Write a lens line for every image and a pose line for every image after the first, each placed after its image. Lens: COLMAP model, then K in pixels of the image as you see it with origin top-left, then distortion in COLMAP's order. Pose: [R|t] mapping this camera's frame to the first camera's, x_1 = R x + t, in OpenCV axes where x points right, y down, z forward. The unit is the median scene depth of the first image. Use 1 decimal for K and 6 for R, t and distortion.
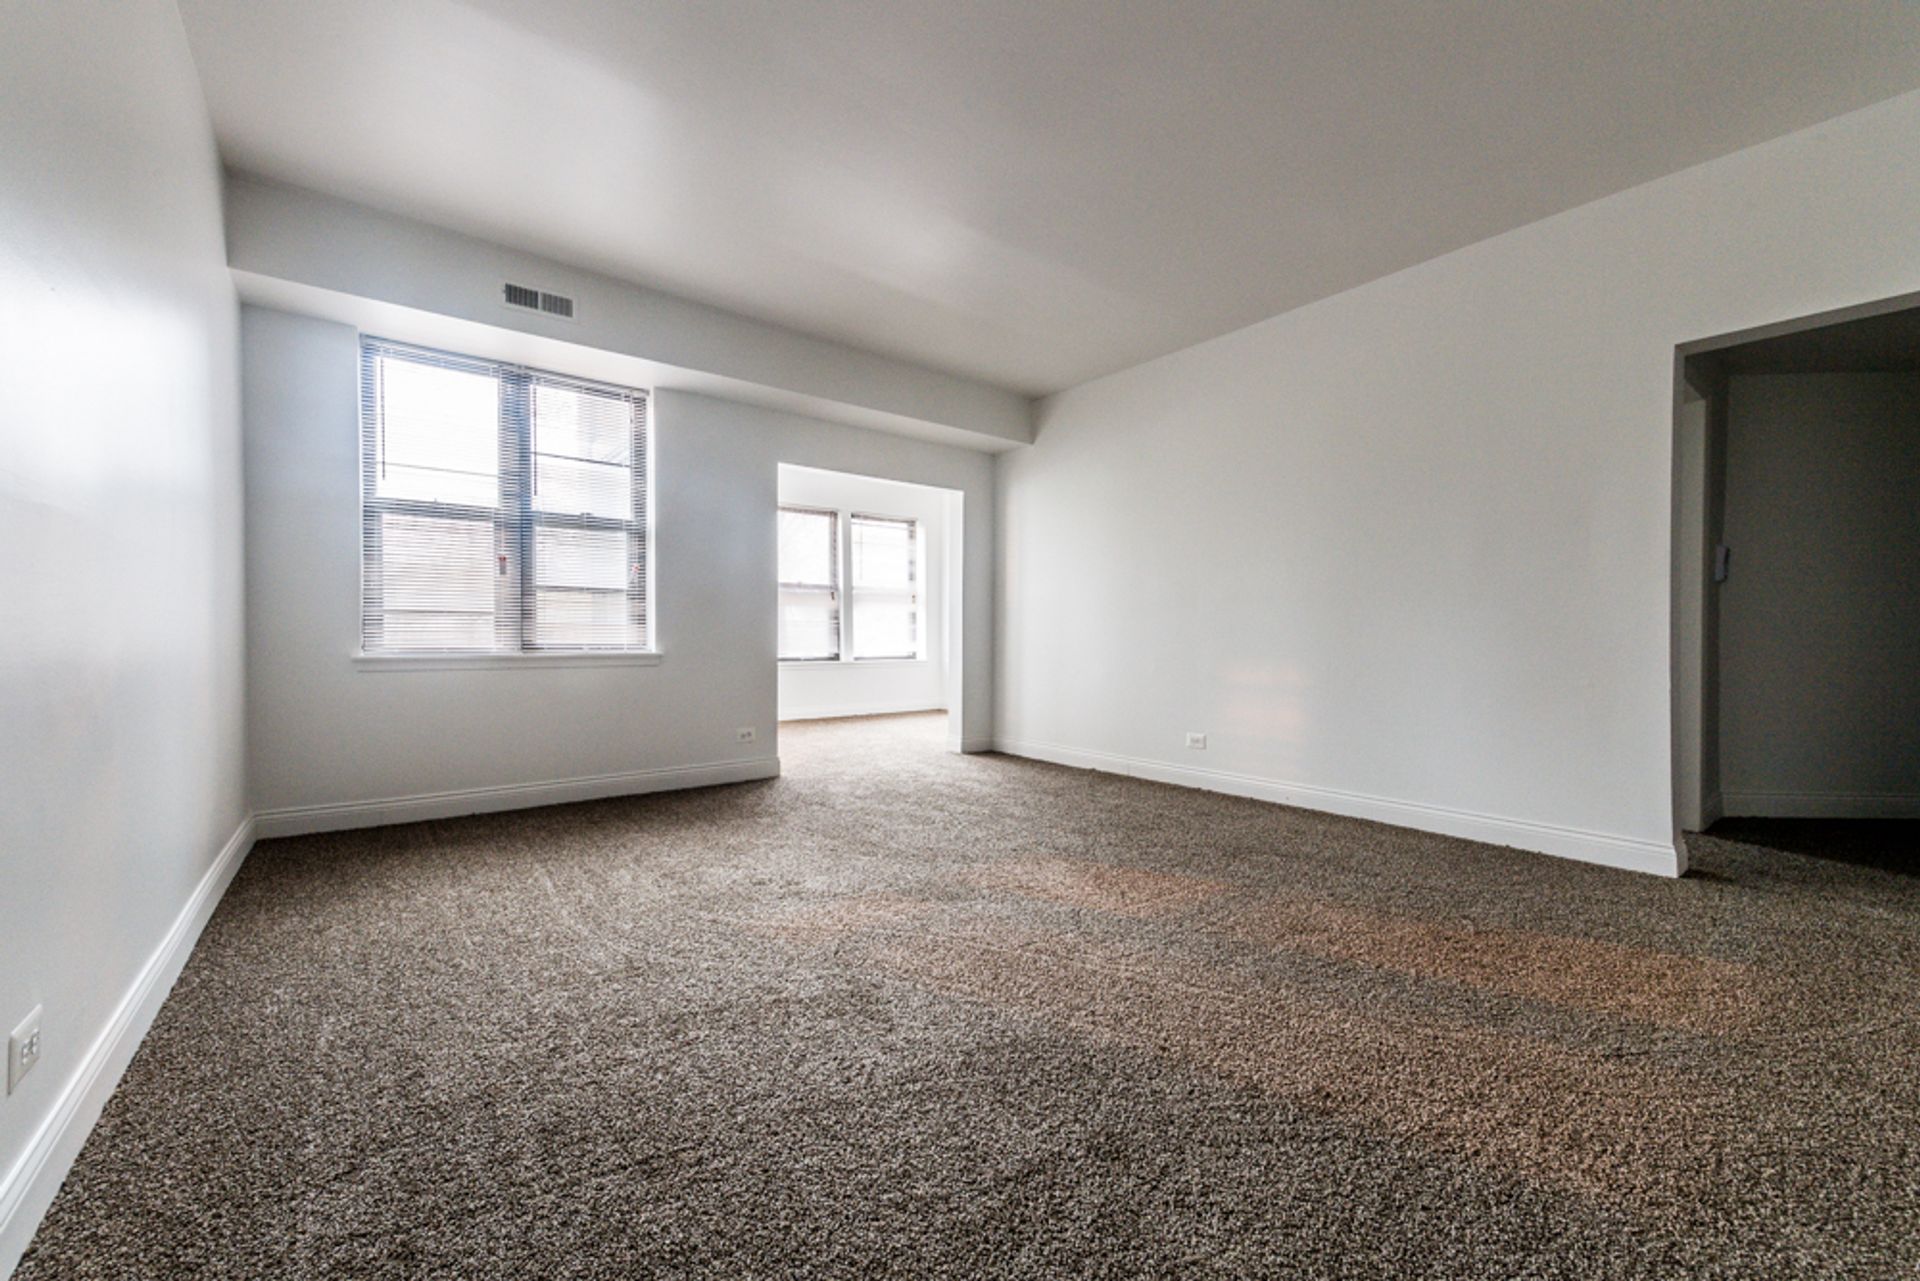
lens RADIAL K [[750.6, 0, 1014.0], [0, 750.6, 647.0], [0, 0, 1]] dist [0.008134, -0.003136]
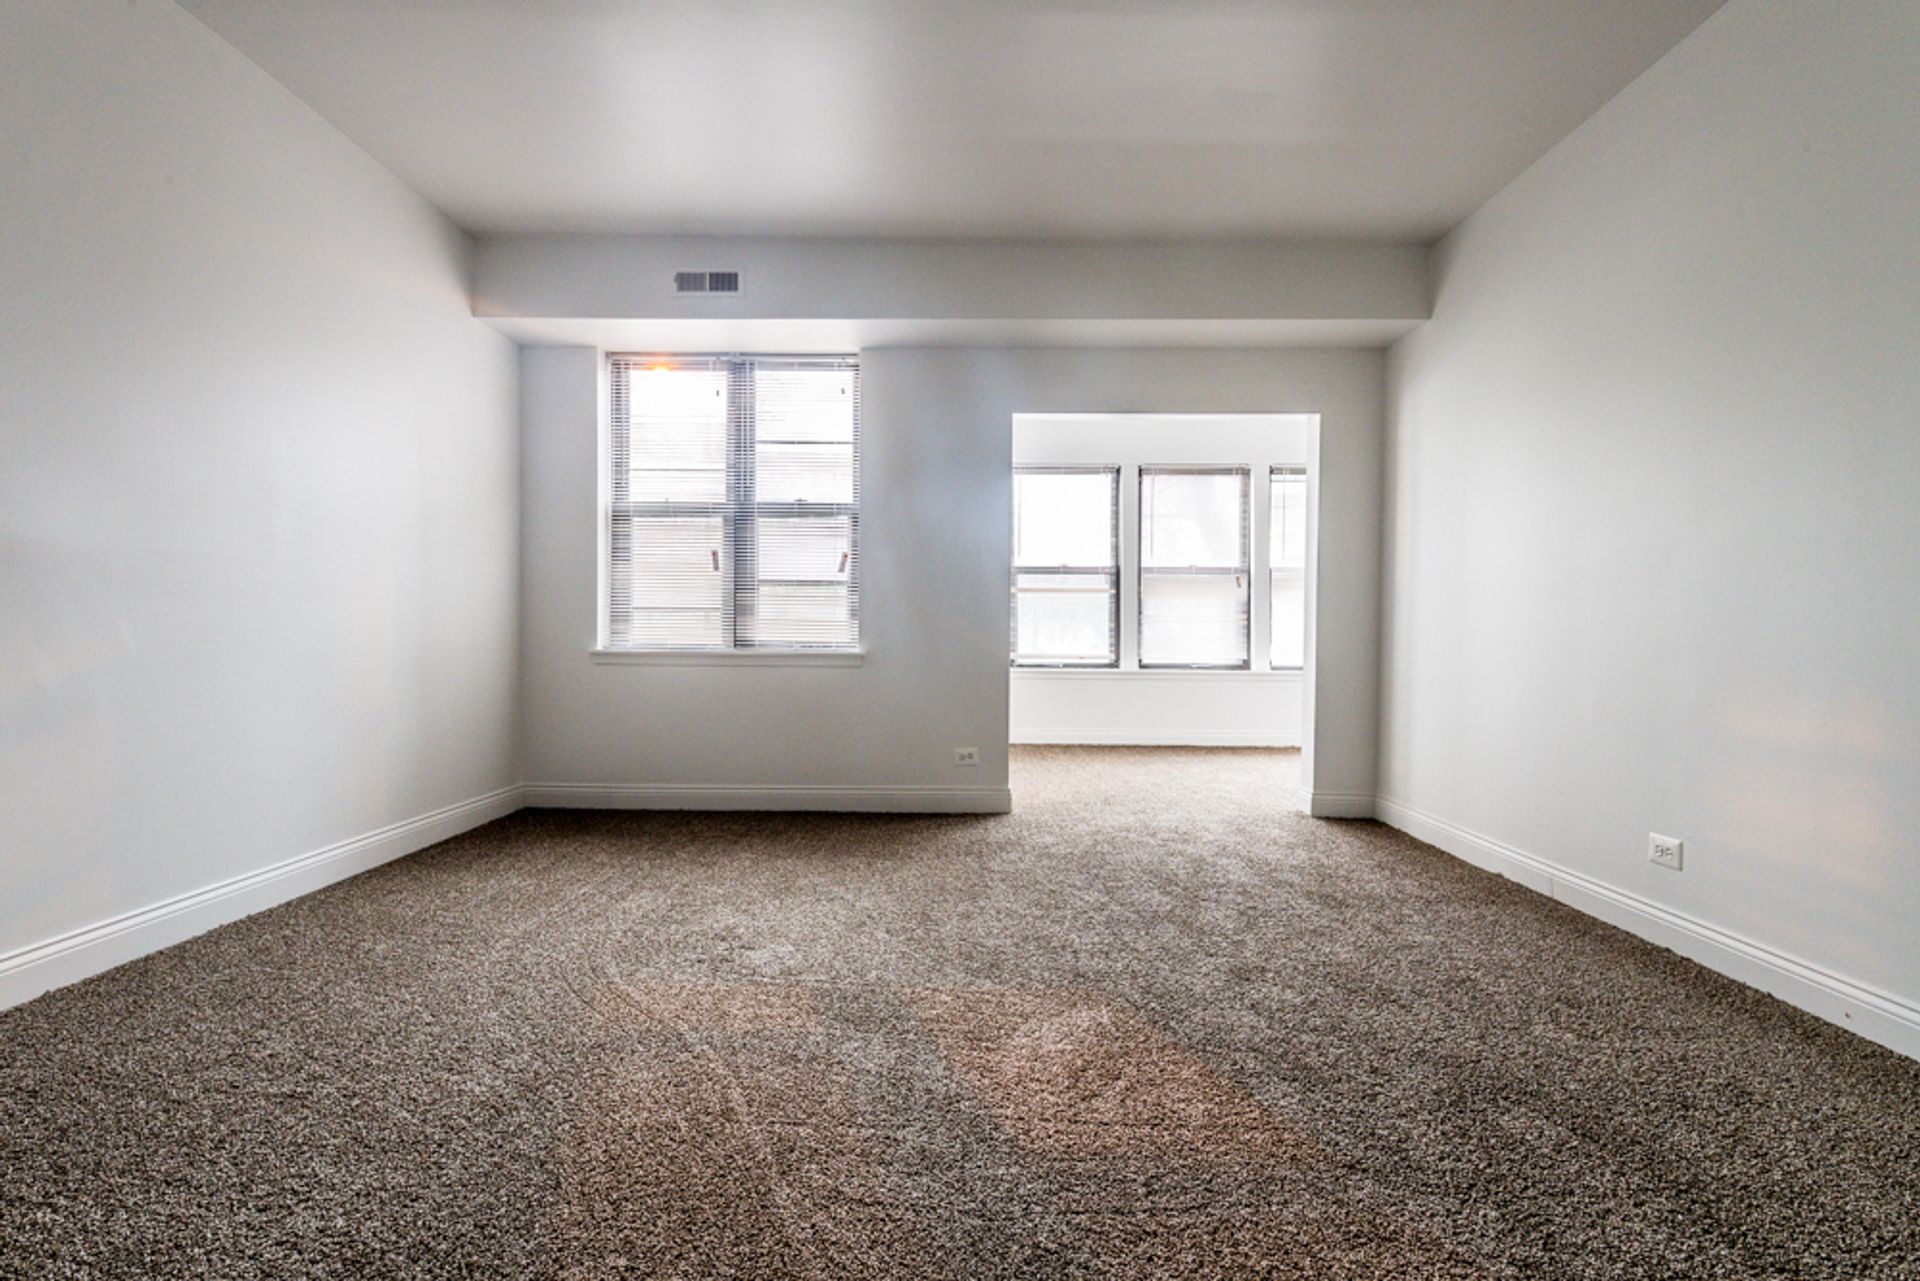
lens RADIAL K [[942.1, 0, 961.0], [0, 942.1, 637.8], [0, 0, 1]] dist [0.013005, -0.000160]
pose [[0.756273, 0.006228, -0.654227, 0.293108], [-0.015733, 0.999839, -0.008669, -0.001336], [0.654067, 0.016849, 0.756249, 0.225871]]
